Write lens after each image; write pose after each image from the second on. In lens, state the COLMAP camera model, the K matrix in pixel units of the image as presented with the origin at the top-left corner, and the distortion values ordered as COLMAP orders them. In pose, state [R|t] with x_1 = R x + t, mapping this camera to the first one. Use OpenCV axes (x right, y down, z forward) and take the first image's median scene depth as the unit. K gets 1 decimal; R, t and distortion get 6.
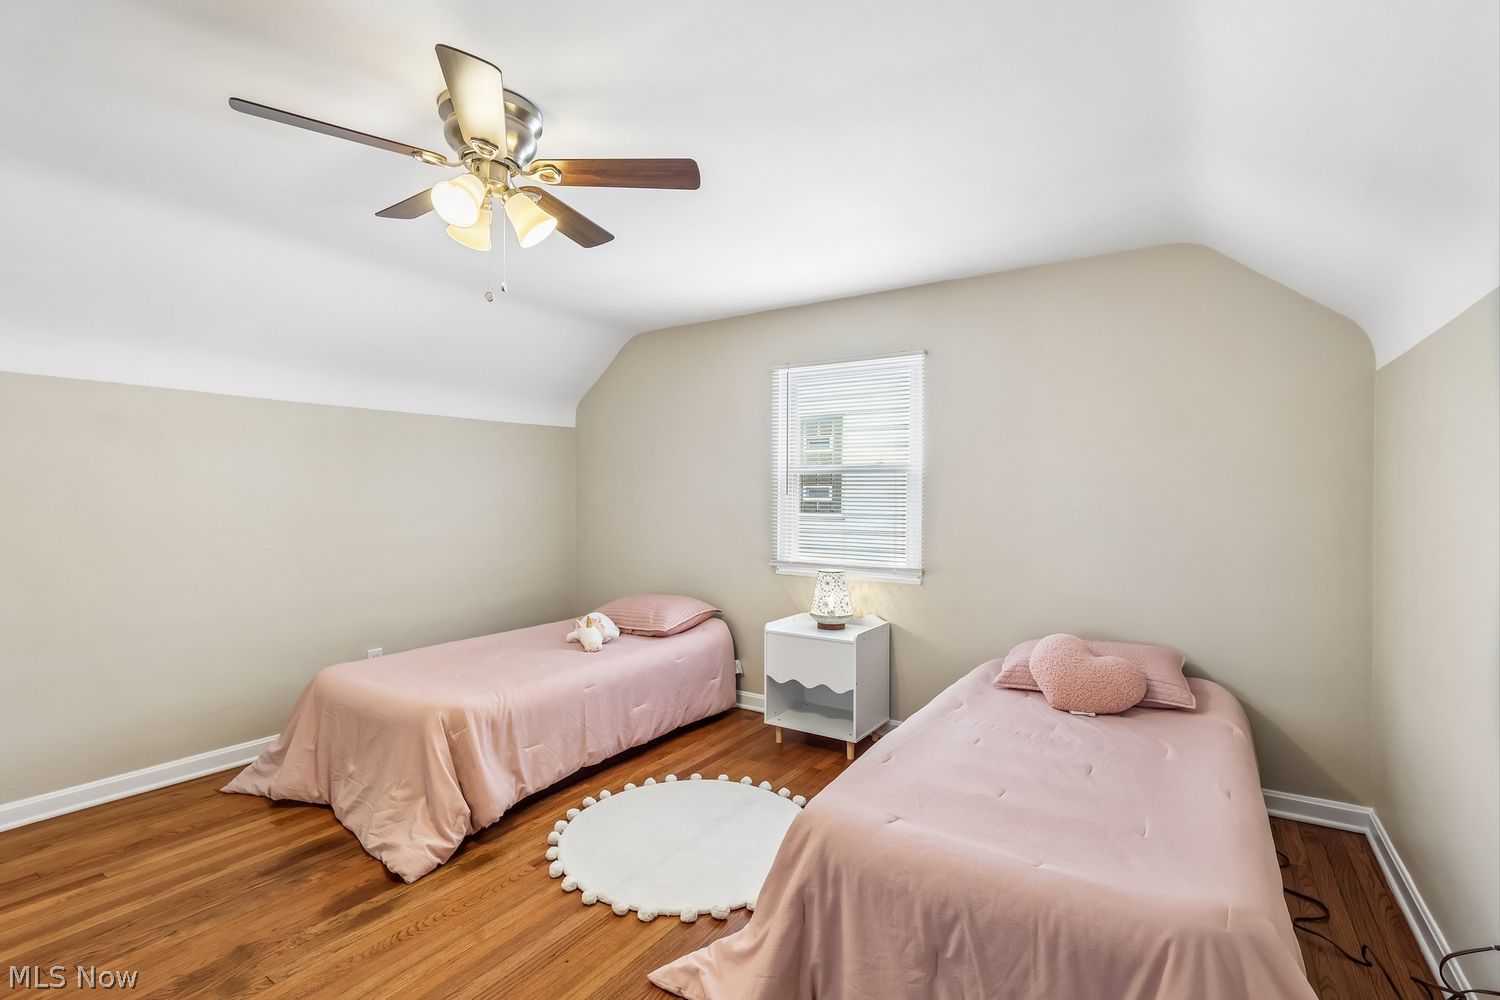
lens RADIAL K [[701.5, 0, 741.4], [0, 701.5, 494.9], [0, 0, 1]] dist [-0.001185, 0.002295]
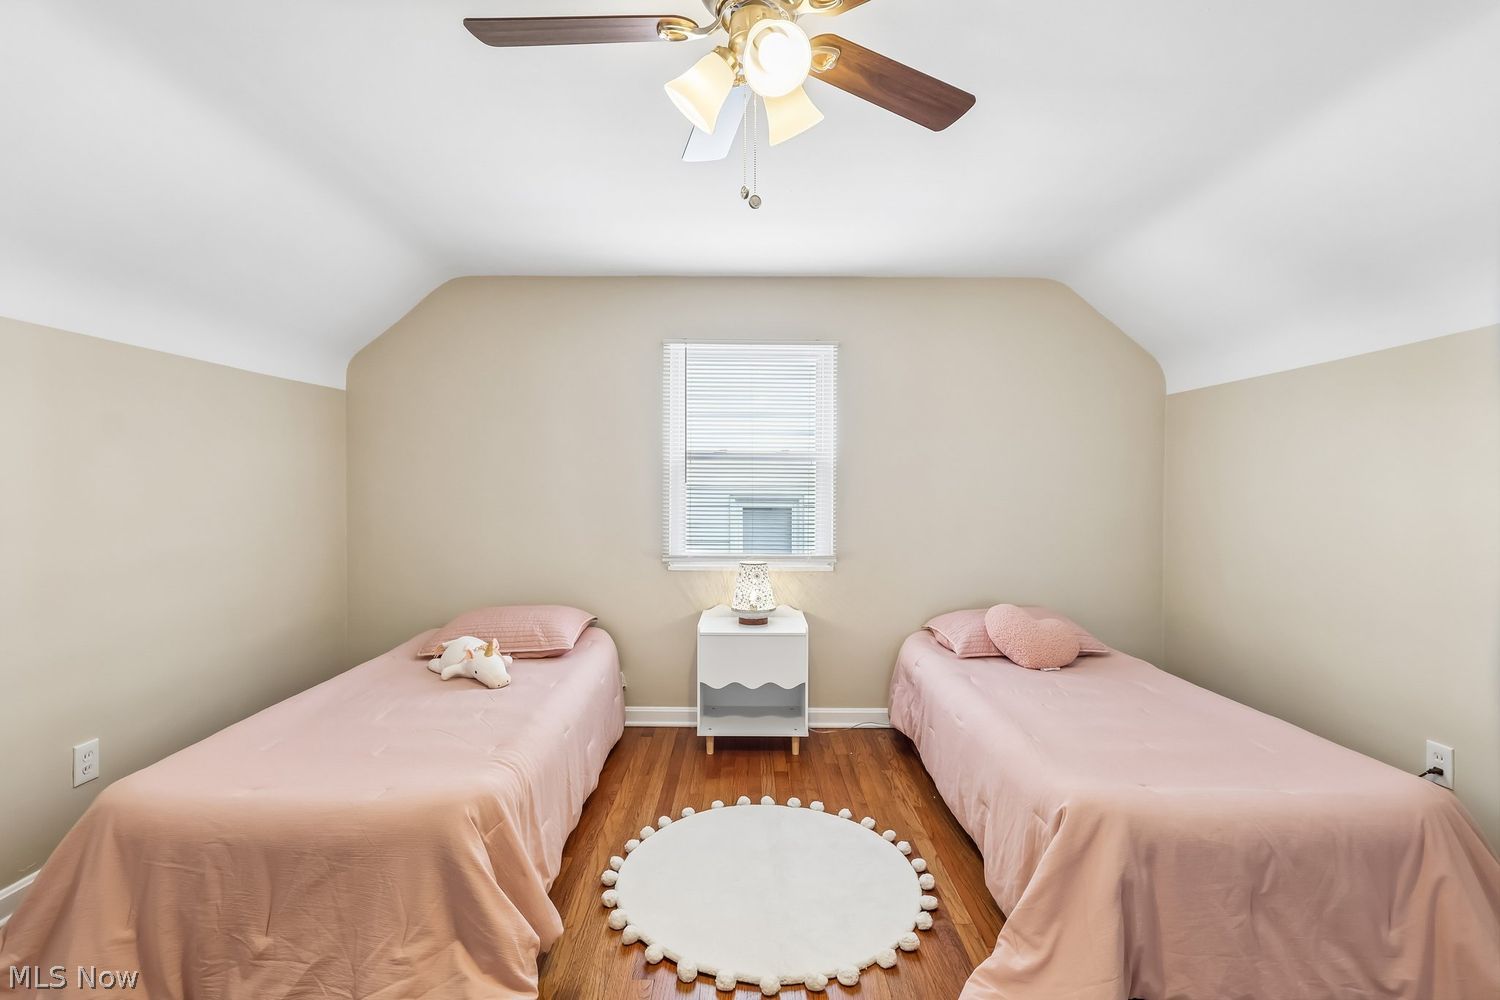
lens RADIAL K [[701.5, 0, 745.9], [0, 701.5, 496.4], [0, 0, 1]] dist [-0.001185, 0.002295]
pose [[0.831080, -0.007475, 0.556103, -0.418609], [-0.001196, 0.999883, 0.015228, 0.003891], [-0.556152, -0.013321, 0.830974, 0.221984]]
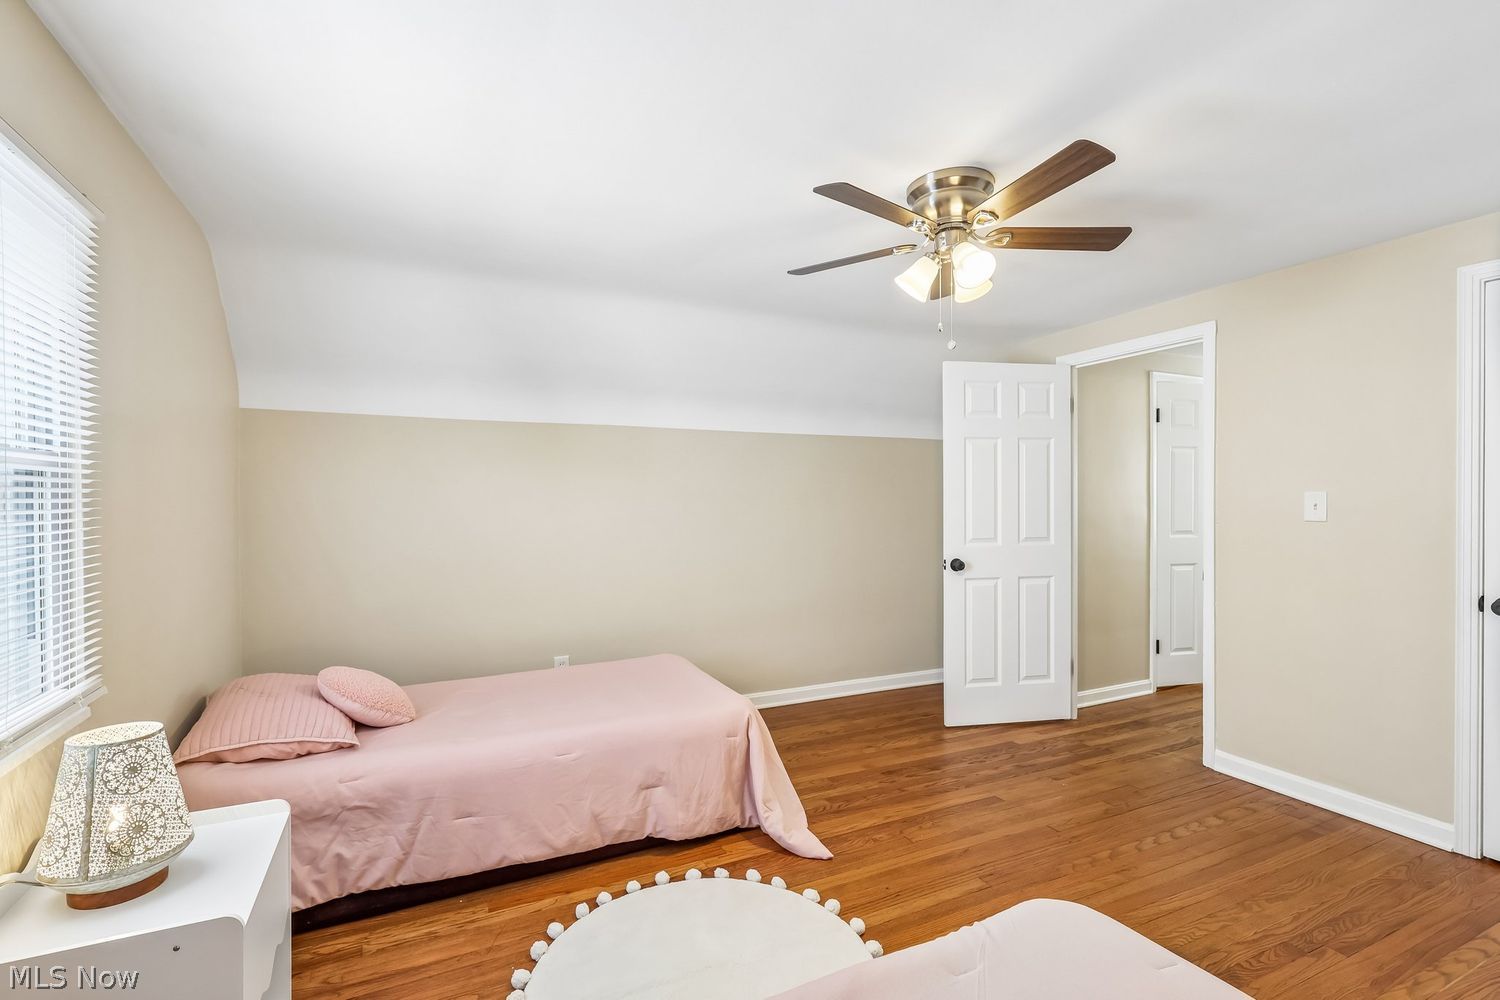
lens RADIAL K [[701.5, 0, 747.7], [0, 701.5, 496.9], [0, 0, 1]] dist [-0.001185, 0.002295]
pose [[-0.867581, -0.000788, 0.497296, -0.351553], [0.001281, 0.999992, 0.003821, -0.018096], [-0.497295, 0.003952, -0.867573, 1.187691]]
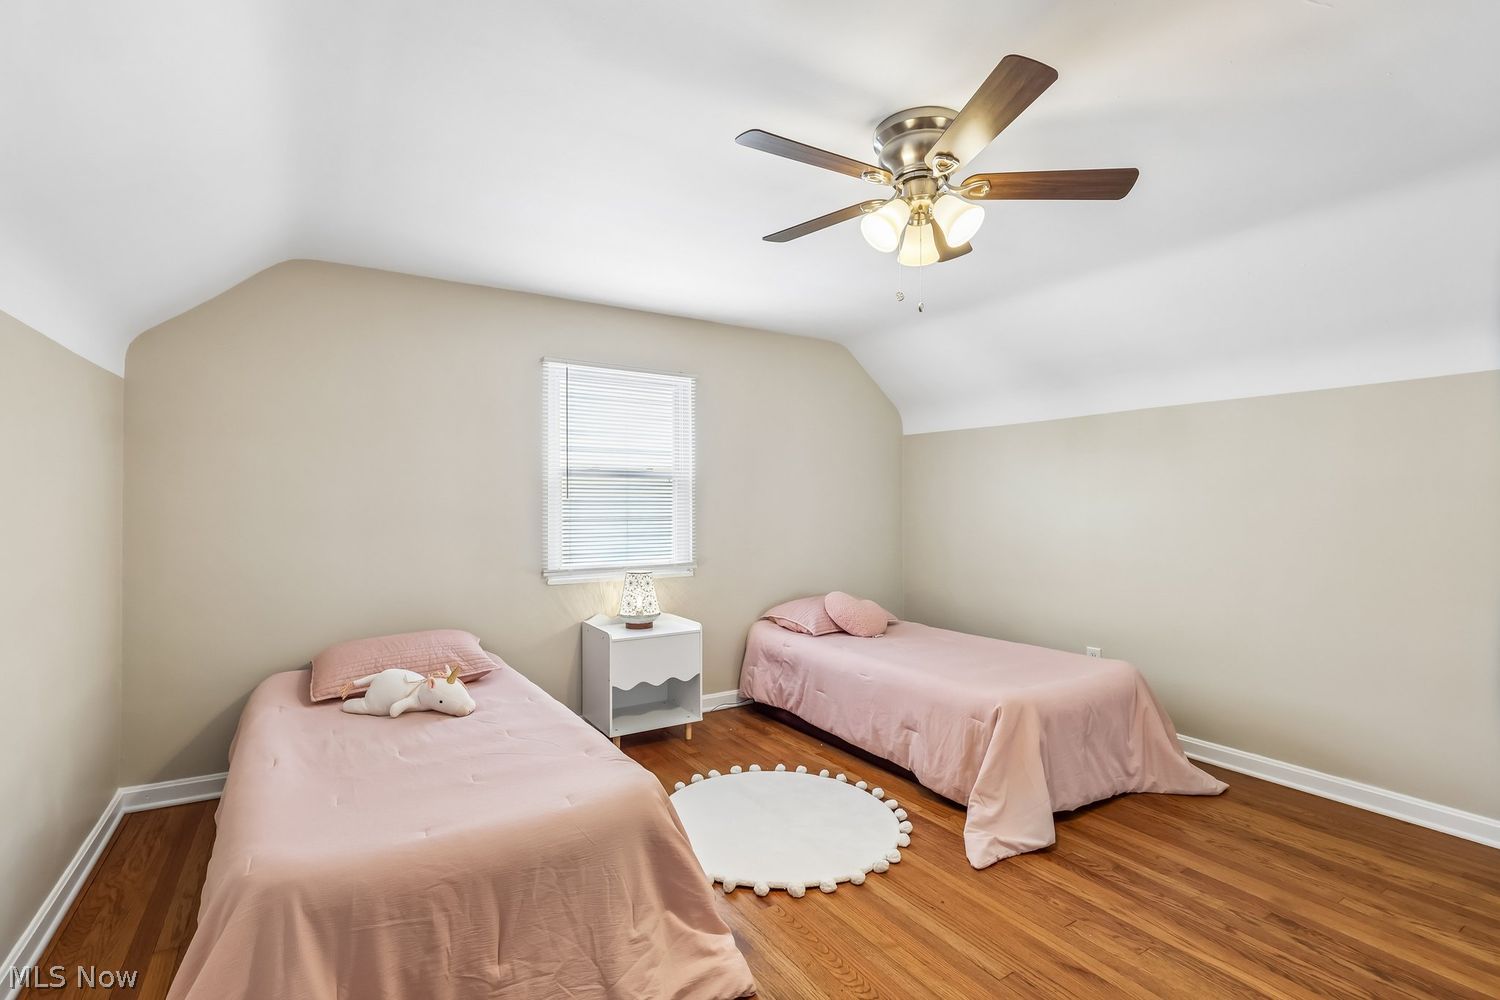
lens RADIAL K [[701.5, 0, 751.7], [0, 701.5, 494.8], [0, 0, 1]] dist [-0.001185, 0.002295]
pose [[0.399708, 0.005127, 0.916628, -0.773656], [0.001740, 0.999978, -0.006352, 0.001424], [-0.916641, 0.004134, 0.399691, 0.444755]]
